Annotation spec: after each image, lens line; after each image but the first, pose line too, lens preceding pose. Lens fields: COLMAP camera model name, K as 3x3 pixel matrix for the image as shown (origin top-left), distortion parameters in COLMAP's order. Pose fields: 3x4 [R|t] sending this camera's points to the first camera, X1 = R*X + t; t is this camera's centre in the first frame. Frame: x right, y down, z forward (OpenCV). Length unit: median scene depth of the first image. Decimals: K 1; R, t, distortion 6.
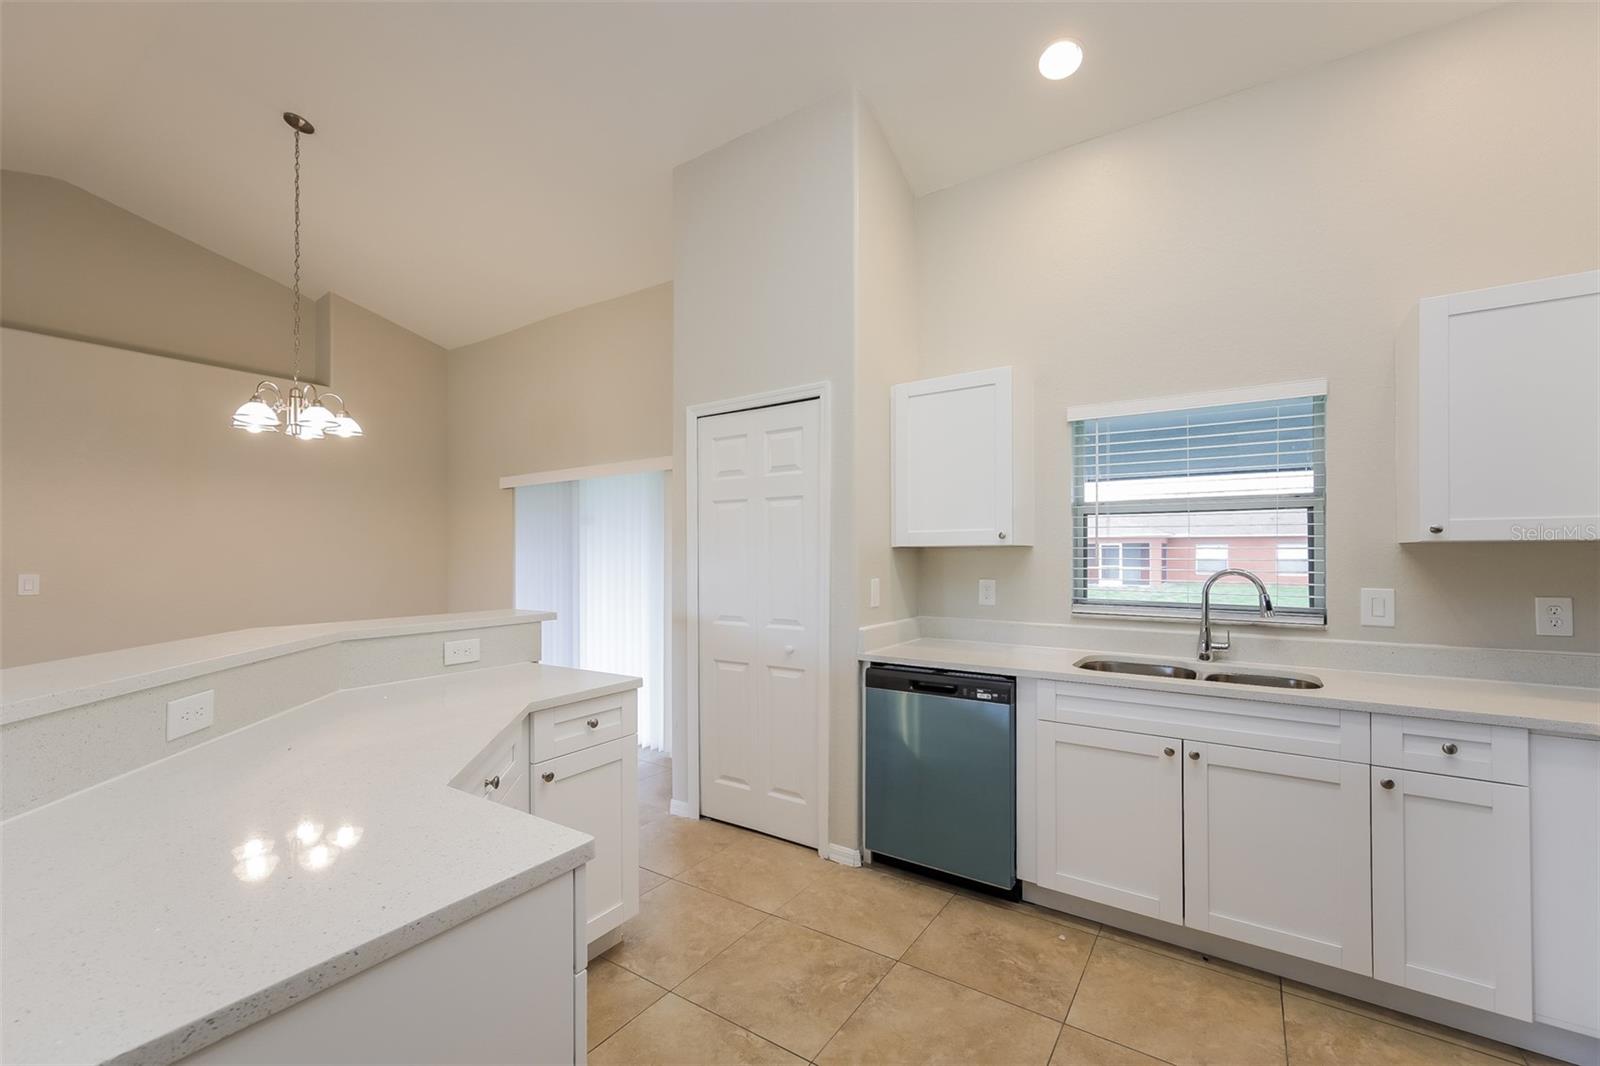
lens RADIAL K [[651.9, 0, 791.1], [0, 651.9, 544.8], [0, 0, 1]] dist [0.004680, -0.000001]
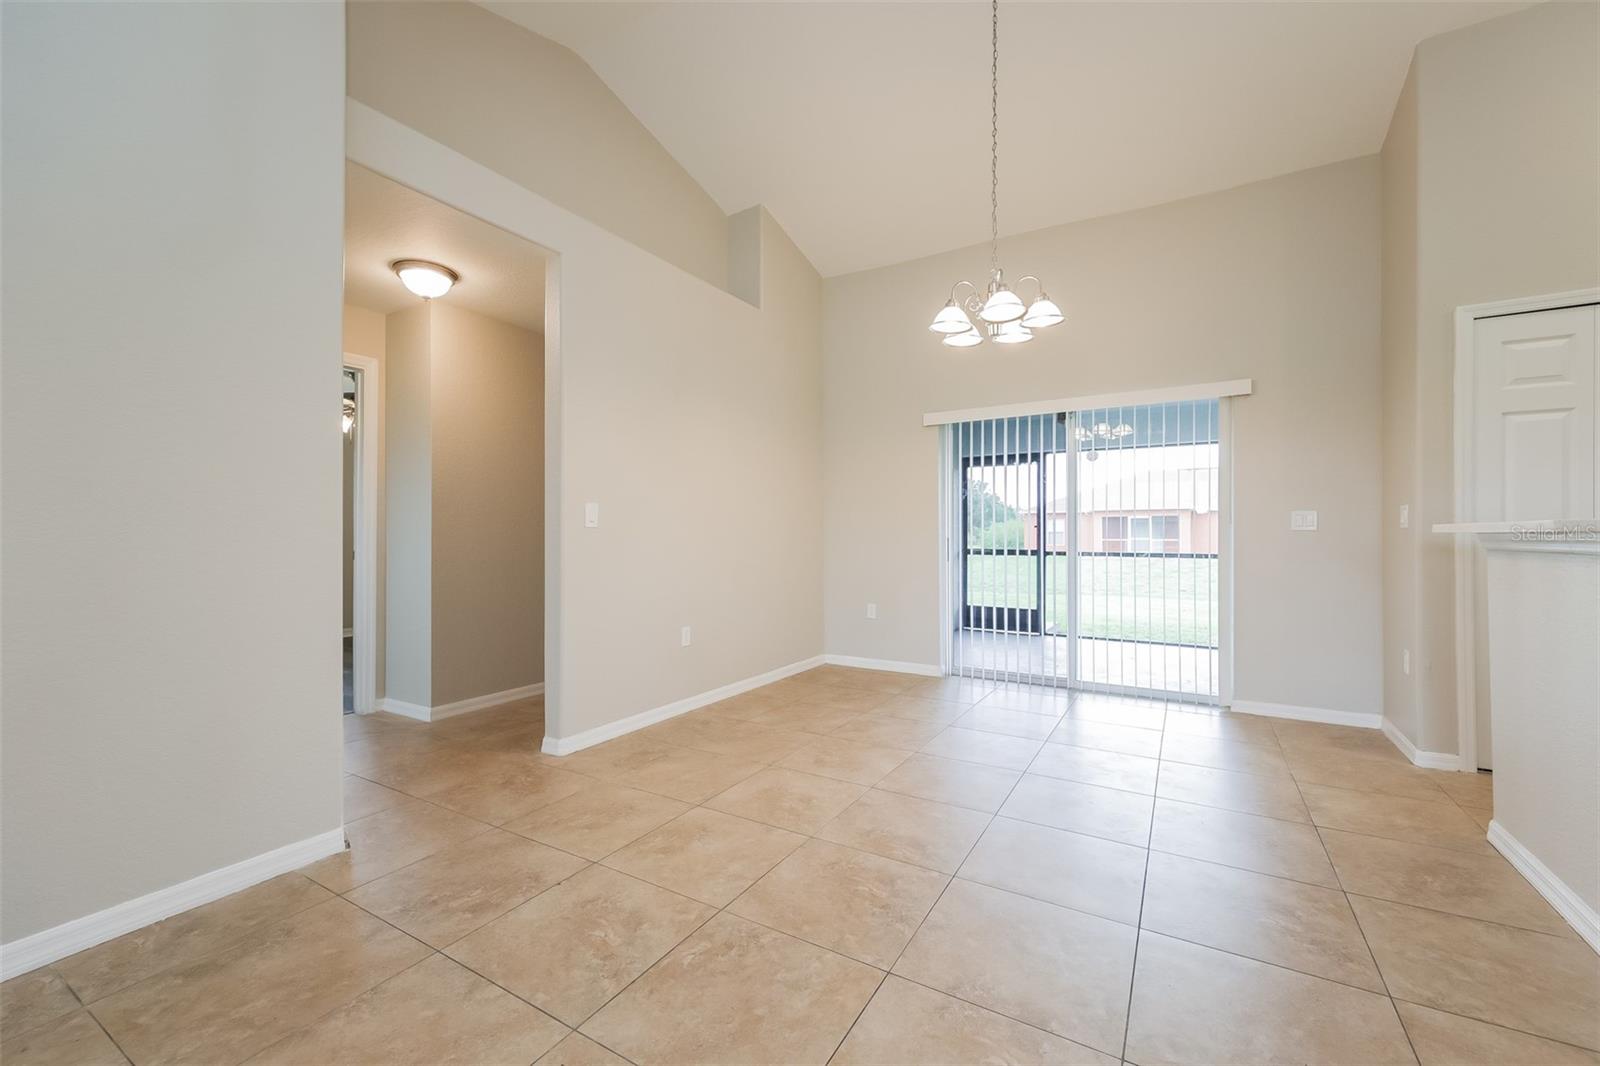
lens RADIAL K [[651.9, 0, 803.6], [0, 651.9, 533.6], [0, 0, 1]] dist [0.004680, -0.000001]
pose [[0.996222, 0.006126, 0.086628, -1.431721], [-0.006217, 0.999980, 0.000788, 0.129154], [-0.086622, -0.001323, 0.996240, 0.245390]]
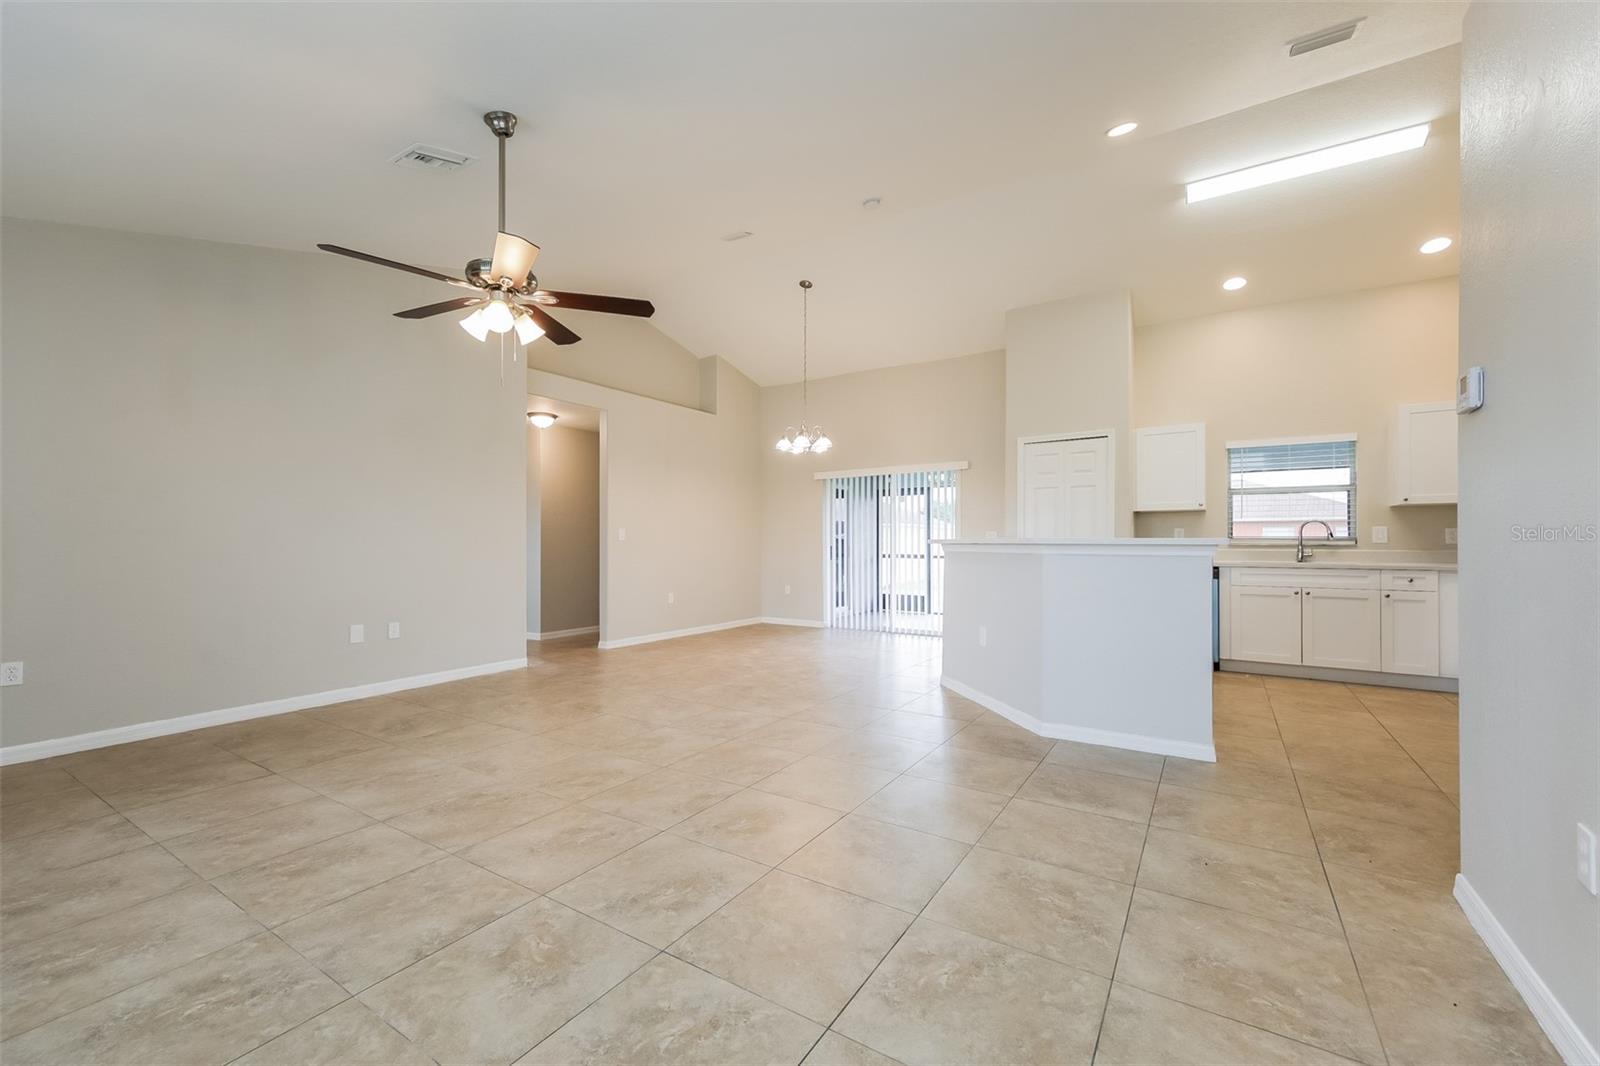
lens RADIAL K [[651.9, 0, 801.6], [0, 651.9, 527.6], [0, 0, 1]] dist [0.004680, -0.000001]
pose [[0.999650, 0.004030, 0.026152, -1.071025], [-0.003575, 0.999842, -0.017438, 0.107587], [-0.026218, 0.017339, 0.999506, -1.112636]]
